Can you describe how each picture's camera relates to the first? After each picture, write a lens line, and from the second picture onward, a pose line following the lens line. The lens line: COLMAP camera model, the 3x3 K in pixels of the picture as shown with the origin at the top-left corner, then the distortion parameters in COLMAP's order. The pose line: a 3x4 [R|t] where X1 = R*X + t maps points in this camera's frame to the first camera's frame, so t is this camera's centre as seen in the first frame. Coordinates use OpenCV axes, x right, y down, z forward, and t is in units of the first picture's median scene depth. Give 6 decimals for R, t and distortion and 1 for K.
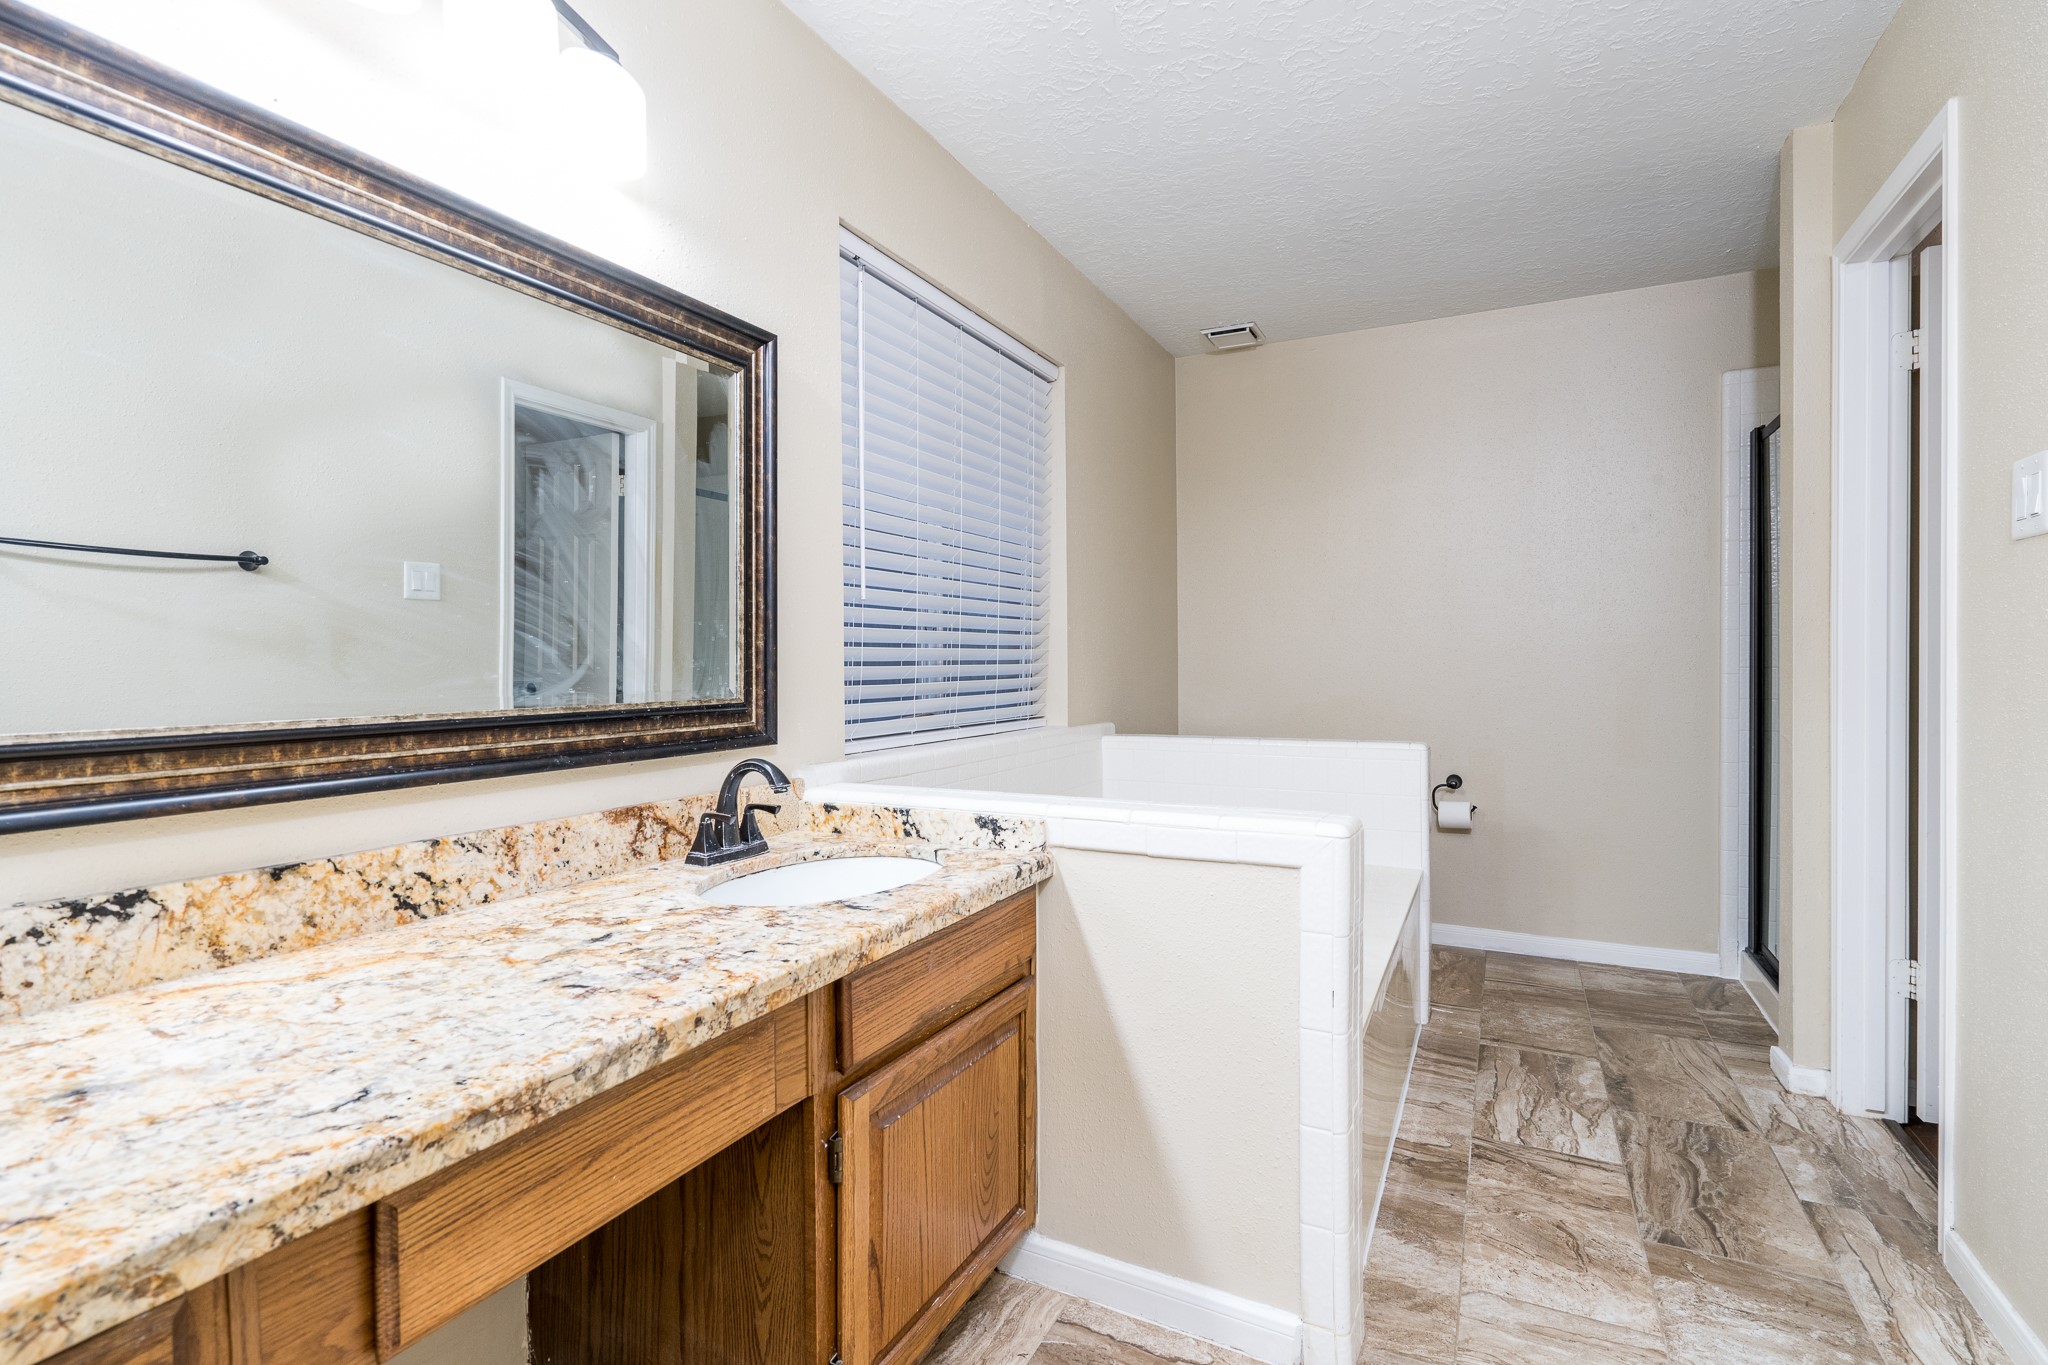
lens RADIAL K [[951.1, 0, 1021.6], [0, 951.1, 671.0], [0, 0, 1]] dist [0.001189, 0.000416]
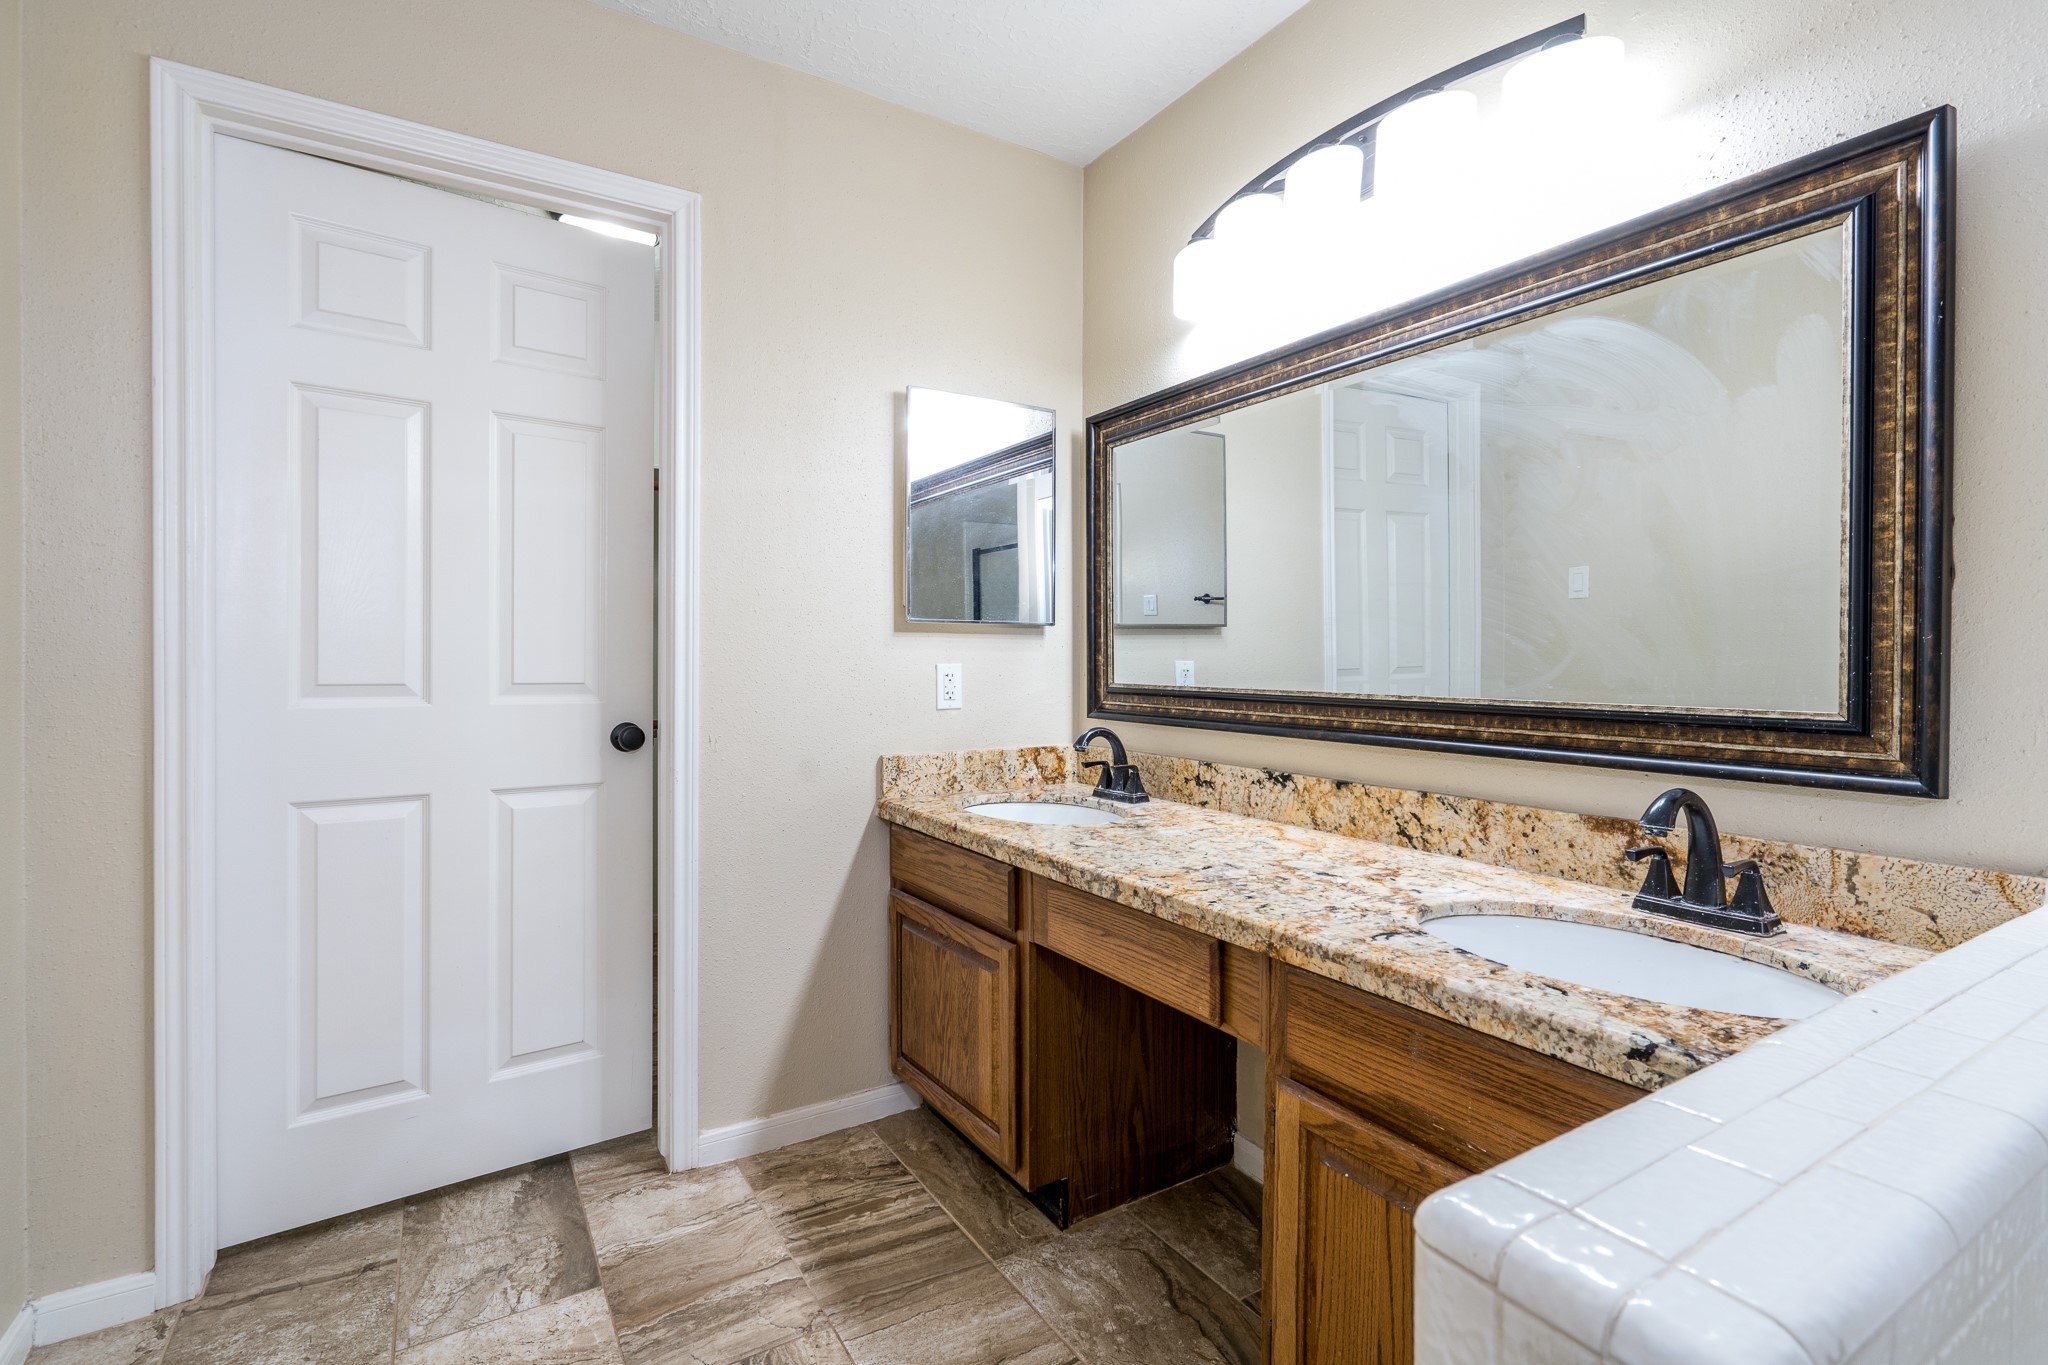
lens RADIAL K [[943.8, 0, 1024.1], [0, 943.8, 644.7], [0, 0, 1]] dist [-0.001852, -0.000244]
pose [[-0.508154, 0.000650, -0.861266, 0.793885], [-0.001095, 0.999998, 0.001401, -0.028304], [0.861266, 0.001655, -0.508152, 1.195125]]
